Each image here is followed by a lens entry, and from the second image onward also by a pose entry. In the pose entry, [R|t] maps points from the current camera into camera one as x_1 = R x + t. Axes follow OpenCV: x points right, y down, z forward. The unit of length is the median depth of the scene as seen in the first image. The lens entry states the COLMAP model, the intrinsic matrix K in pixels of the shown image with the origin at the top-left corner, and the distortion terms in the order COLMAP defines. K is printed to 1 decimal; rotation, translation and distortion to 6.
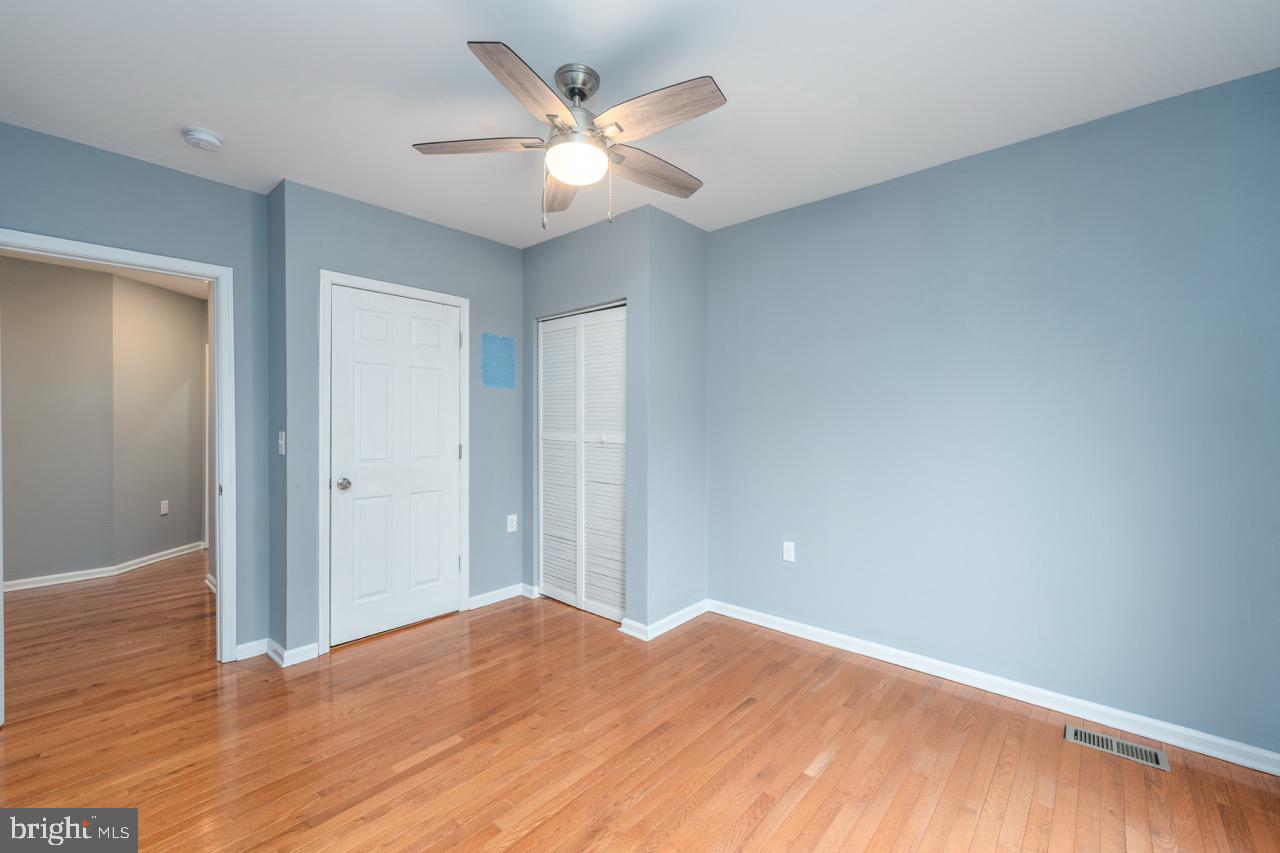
lens RADIAL K [[534.7, 0, 640.9], [0, 534.7, 425.8], [0, 0, 1]] dist [0.001100, -0.000522]
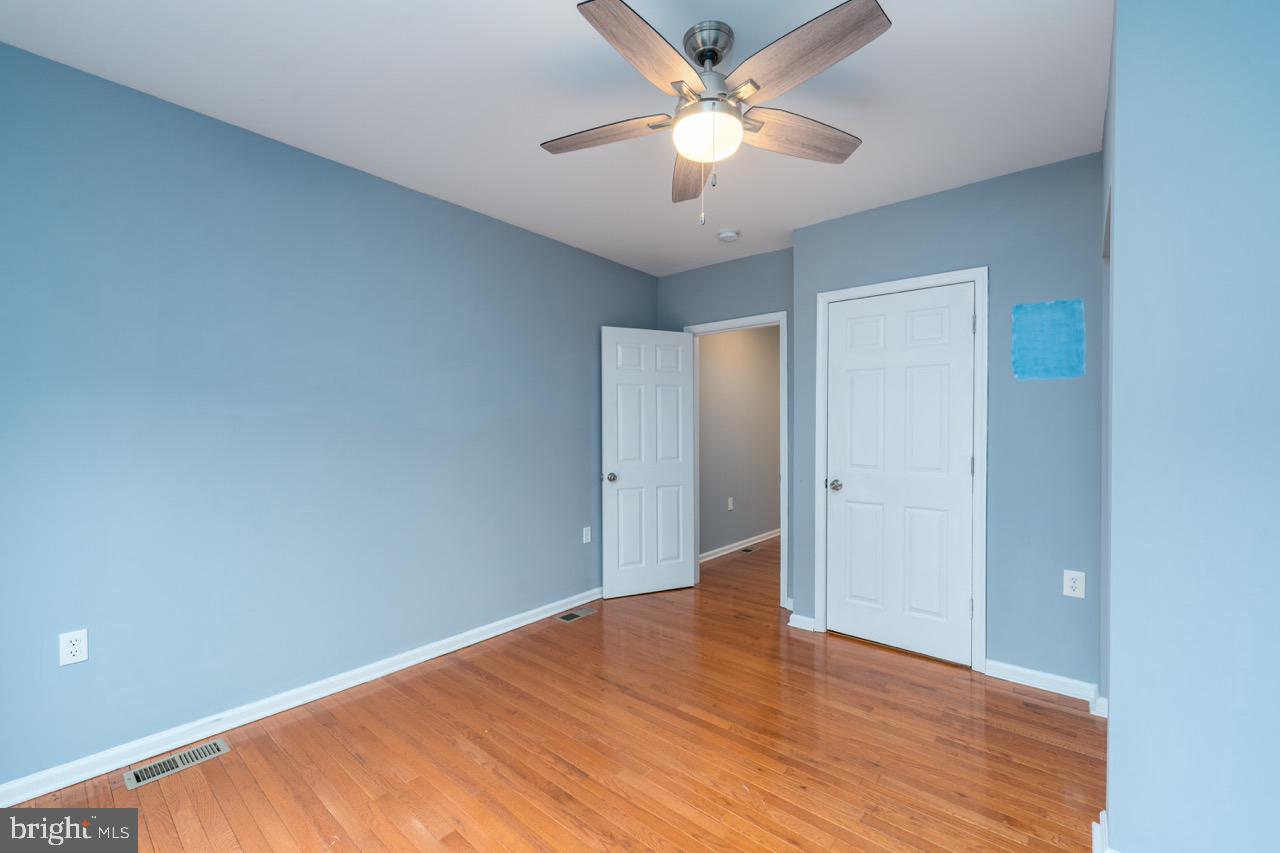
lens RADIAL K [[534.7, 0, 637.4], [0, 534.7, 431.2], [0, 0, 1]] dist [0.001100, -0.000522]
pose [[-0.001262, 0.011578, -0.999932, 0.509976], [-0.006590, 0.999911, 0.011586, -0.009653], [0.999977, 0.006604, -0.001186, 0.581859]]
